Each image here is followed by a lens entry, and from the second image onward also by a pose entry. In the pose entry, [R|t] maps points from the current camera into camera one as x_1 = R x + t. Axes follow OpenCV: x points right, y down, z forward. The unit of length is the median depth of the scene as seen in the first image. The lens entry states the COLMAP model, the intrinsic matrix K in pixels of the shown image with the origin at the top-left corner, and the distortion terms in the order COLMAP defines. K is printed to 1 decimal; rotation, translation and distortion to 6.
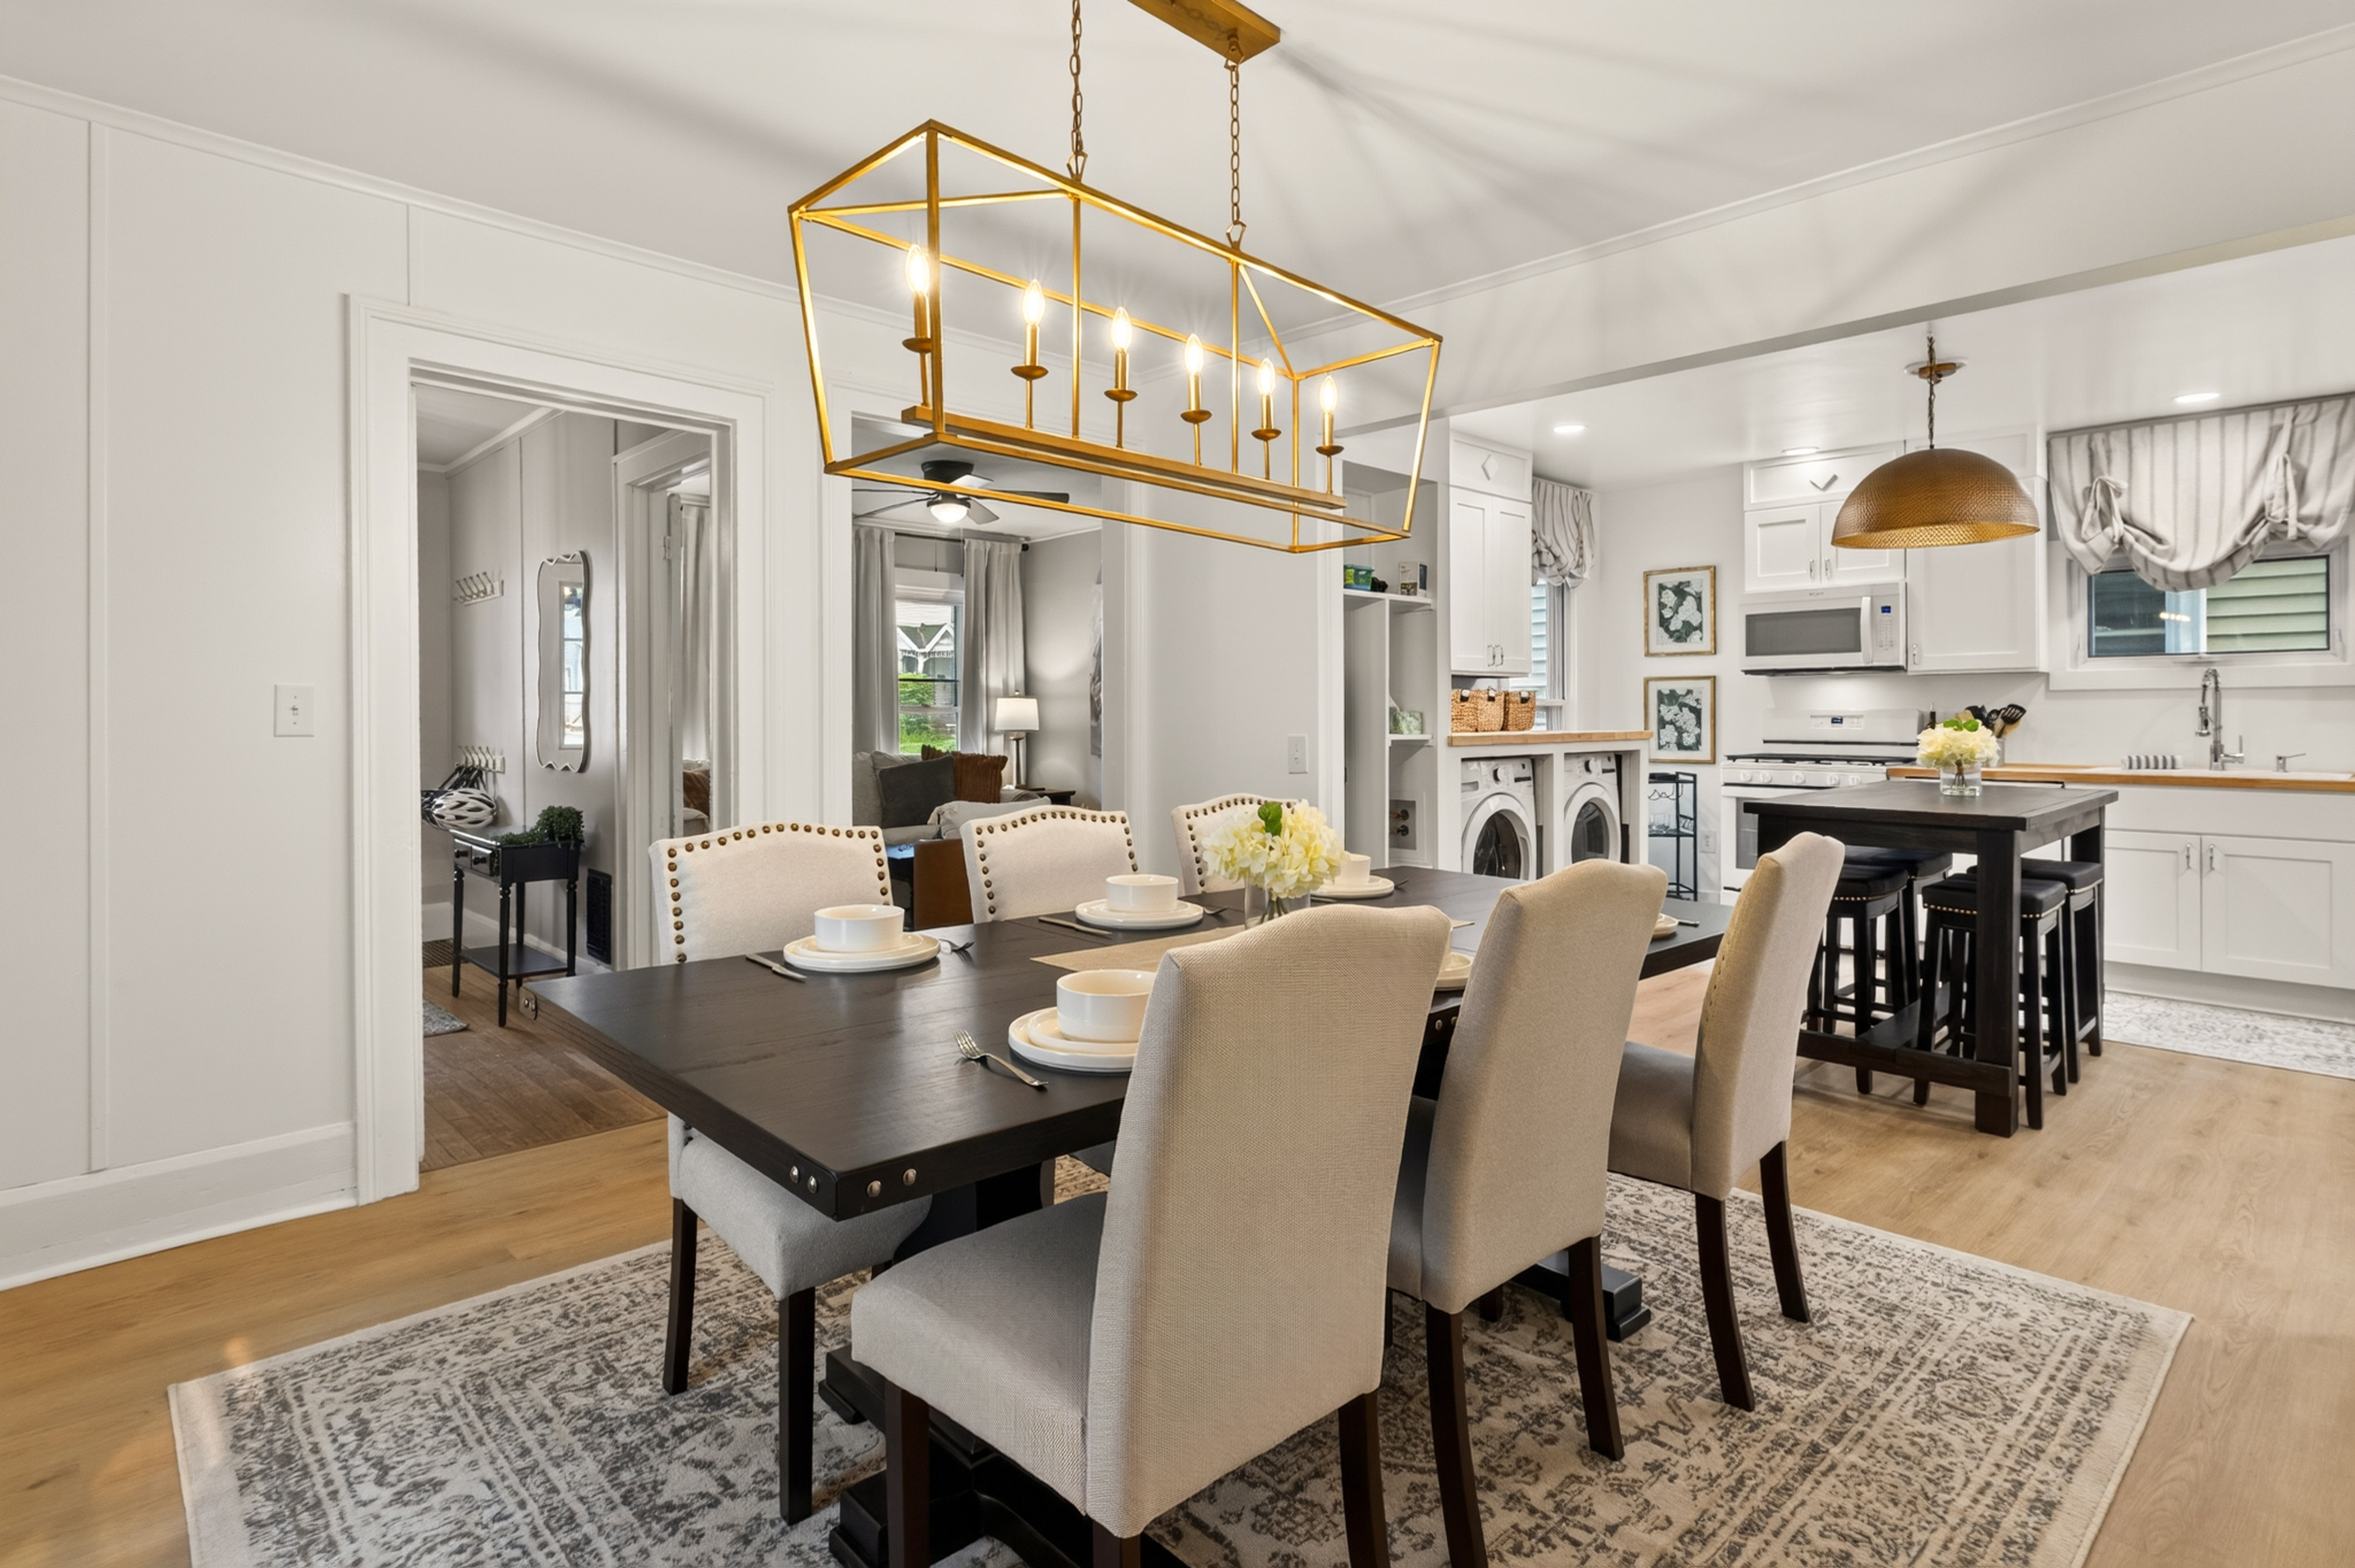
lens RADIAL K [[1200.2, 0, 1150.0], [0, 1200.2, 715.3], [0, 0, 1]] dist [-0.000828, -0.001234]
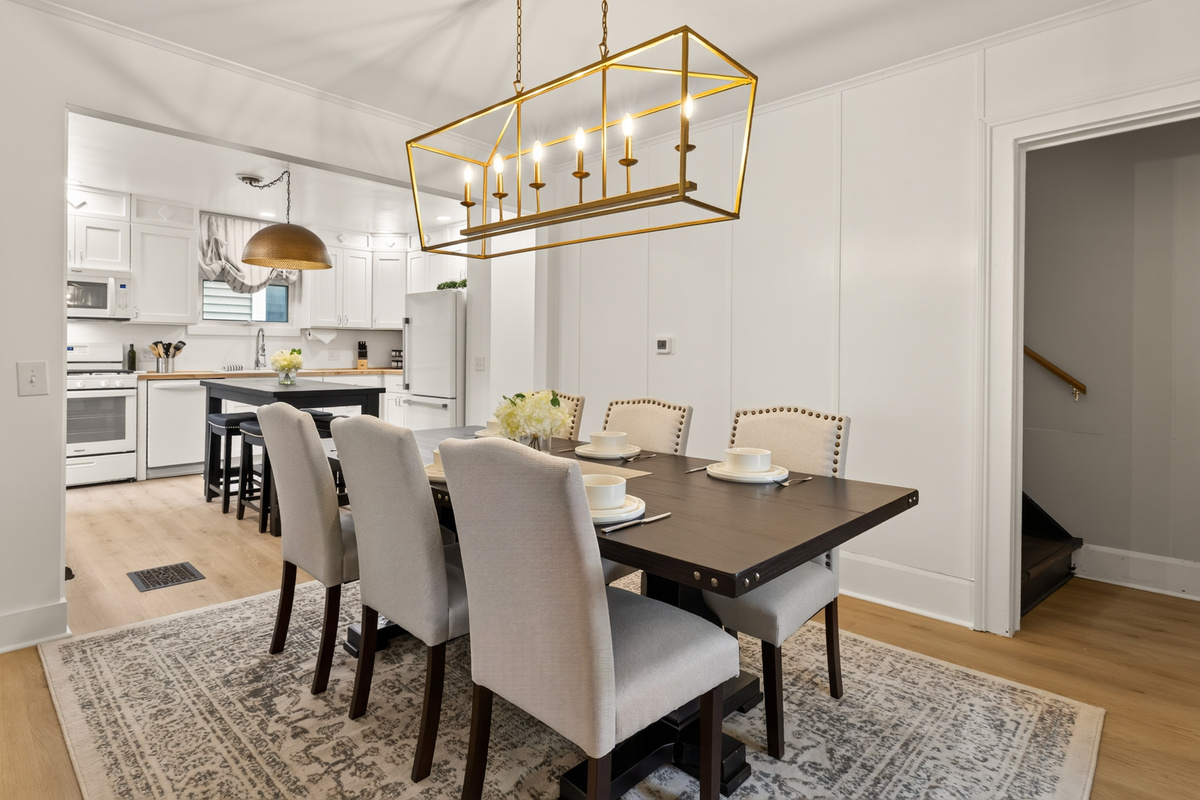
lens RADIAL K [[611.6, 0, 597.7], [0, 611.6, 355.2], [0, 0, 1]] dist [-0.000828, -0.001234]
pose [[-0.072823, -0.008743, 0.997307, -0.366188], [-0.008356, 0.999932, 0.008156, 0.000607], [-0.997310, -0.007739, -0.072891, 0.393407]]
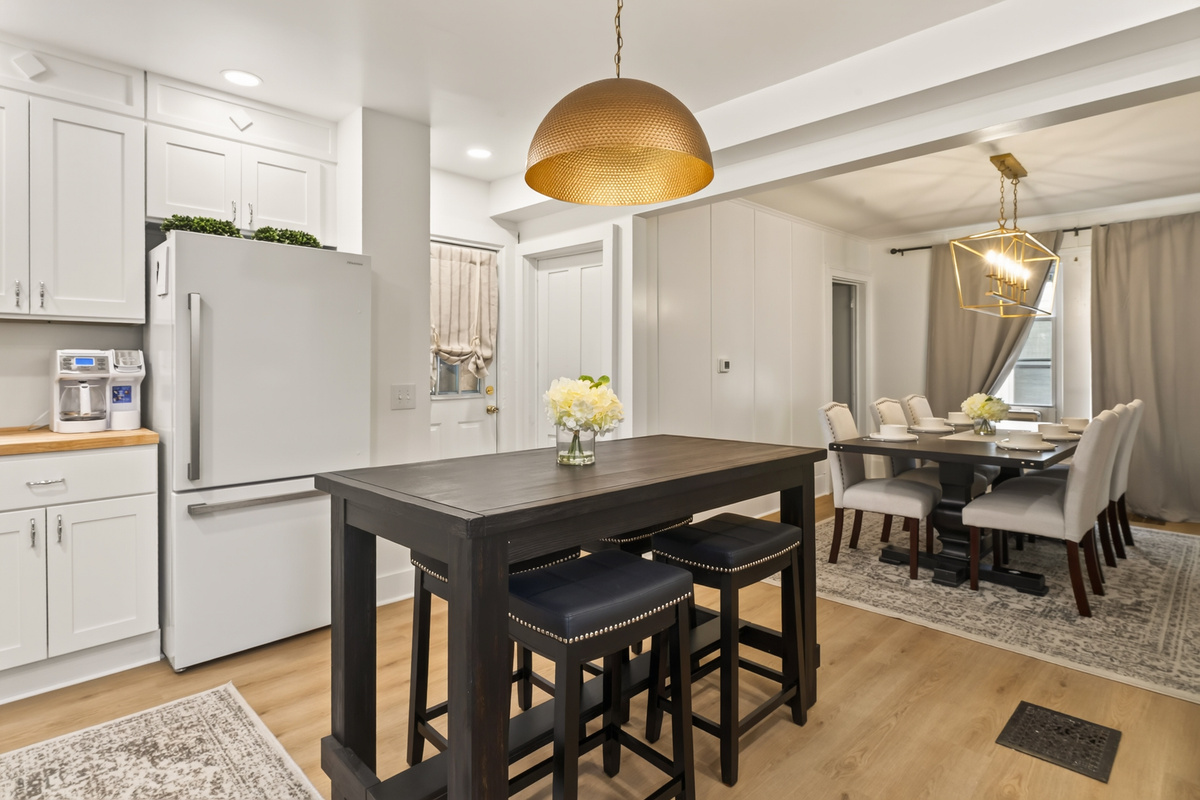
lens RADIAL K [[611.6, 0, 585.6], [0, 611.6, 382.5], [0, 0, 1]] dist [-0.000828, -0.001234]
pose [[-0.999933, 0.005641, -0.010101, 0.511844], [0.005390, 0.999680, 0.024711, -0.002938], [0.010237, 0.024655, -0.999644, 1.102799]]
